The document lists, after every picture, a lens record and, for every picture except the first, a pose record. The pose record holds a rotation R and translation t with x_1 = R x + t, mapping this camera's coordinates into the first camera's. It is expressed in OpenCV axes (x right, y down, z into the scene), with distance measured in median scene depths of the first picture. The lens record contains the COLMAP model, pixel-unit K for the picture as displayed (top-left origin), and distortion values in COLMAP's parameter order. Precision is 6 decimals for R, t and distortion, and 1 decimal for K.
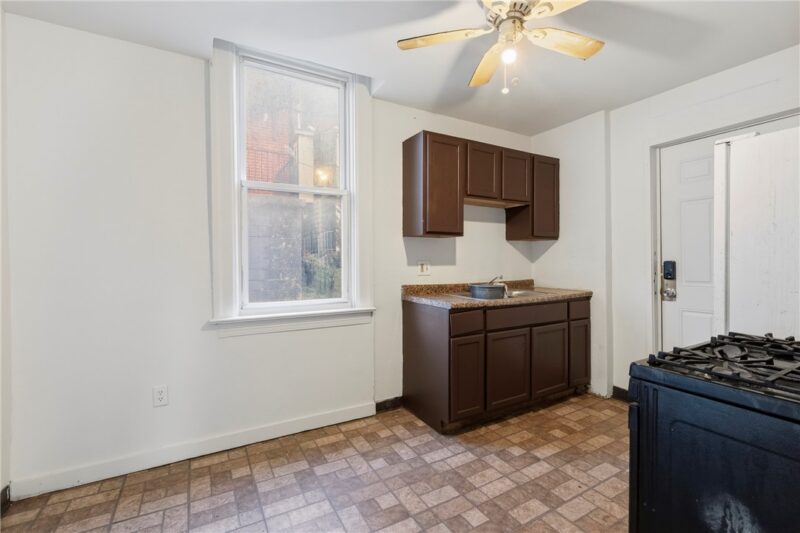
lens RADIAL K [[367.1, 0, 398.1], [0, 367.1, 264.8], [0, 0, 1]] dist [0.001355, -0.000237]
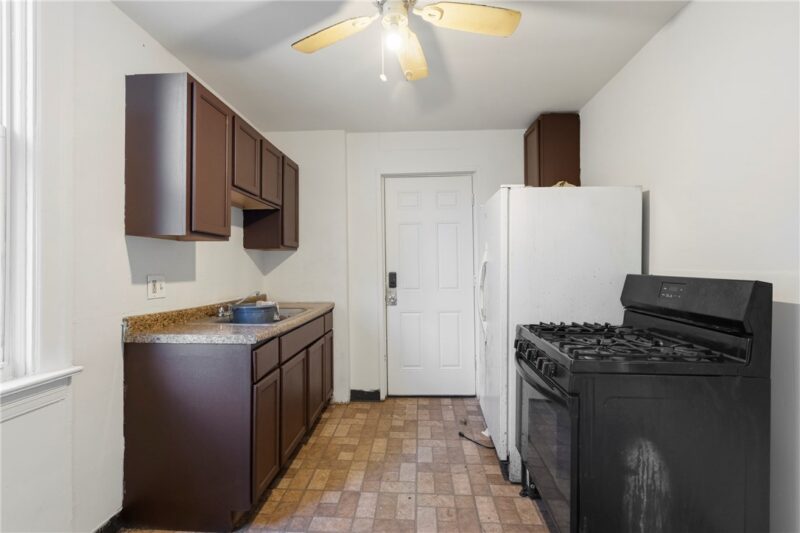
lens RADIAL K [[367.1, 0, 398.1], [0, 367.1, 264.8], [0, 0, 1]] dist [0.001355, -0.000237]
pose [[0.531037, 0.007536, 0.847315, -0.270101], [0.014902, 0.999723, -0.018231, -0.012307], [-0.847218, 0.022308, 0.530777, 0.339103]]
